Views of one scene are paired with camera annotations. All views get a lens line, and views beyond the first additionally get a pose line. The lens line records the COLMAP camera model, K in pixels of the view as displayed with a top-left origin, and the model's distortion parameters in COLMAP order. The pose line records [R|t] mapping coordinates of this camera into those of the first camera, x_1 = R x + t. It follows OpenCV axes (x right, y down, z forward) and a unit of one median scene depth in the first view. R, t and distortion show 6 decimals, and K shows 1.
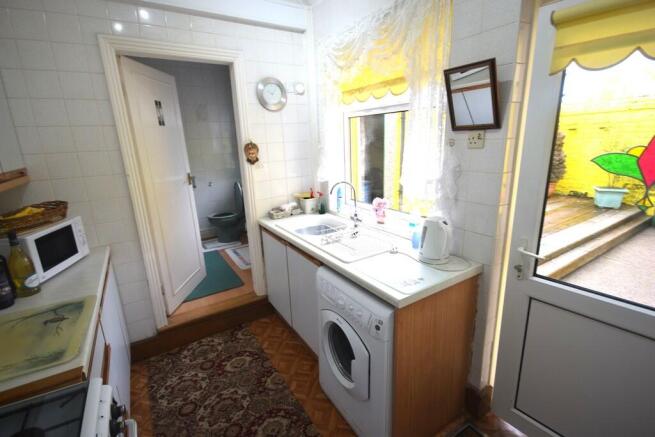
lens RADIAL K [[304.9, 0, 327.5], [0, 304.9, 218.5], [0, 0, 1]] dist [0.002207, 0.000353]
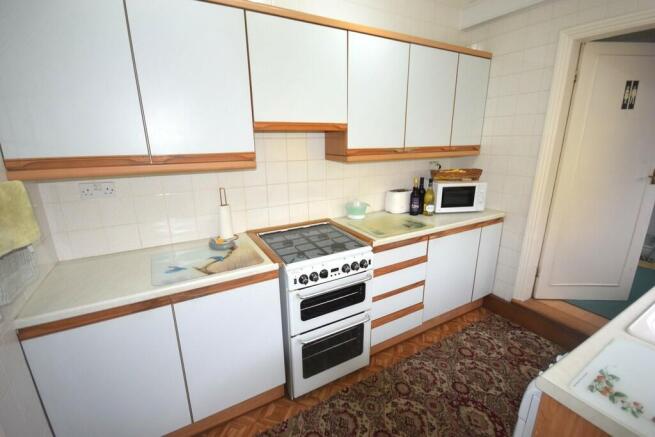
lens RADIAL K [[289.9, 0, 327.5], [0, 289.9, 218.5], [0, 0, 1]] dist [0.002061, -0.005480]
pose [[-0.061251, 0.299195, -0.952224, 0.453377], [-0.242785, 0.920896, 0.304969, -0.072175], [0.968144, 0.249866, 0.016234, 0.282794]]
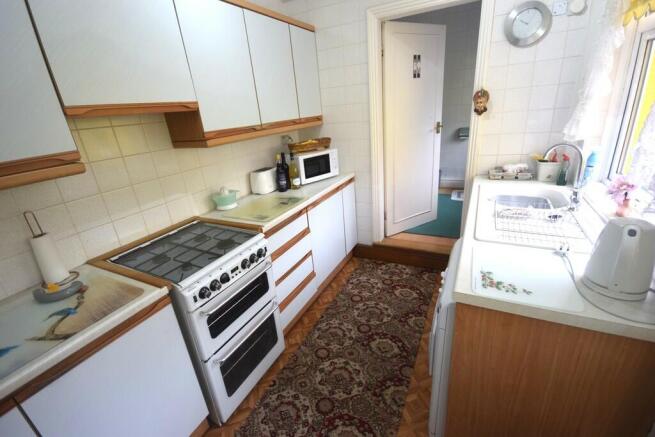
lens RADIAL K [[289.9, 0, 327.5], [0, 289.9, 218.5], [0, 0, 1]] dist [0.002061, -0.005480]
pose [[0.500127, 0.307277, -0.809601, 0.387041], [-0.155680, 0.951598, 0.265000, -0.047570], [0.851843, -0.006495, 0.523757, 0.175126]]
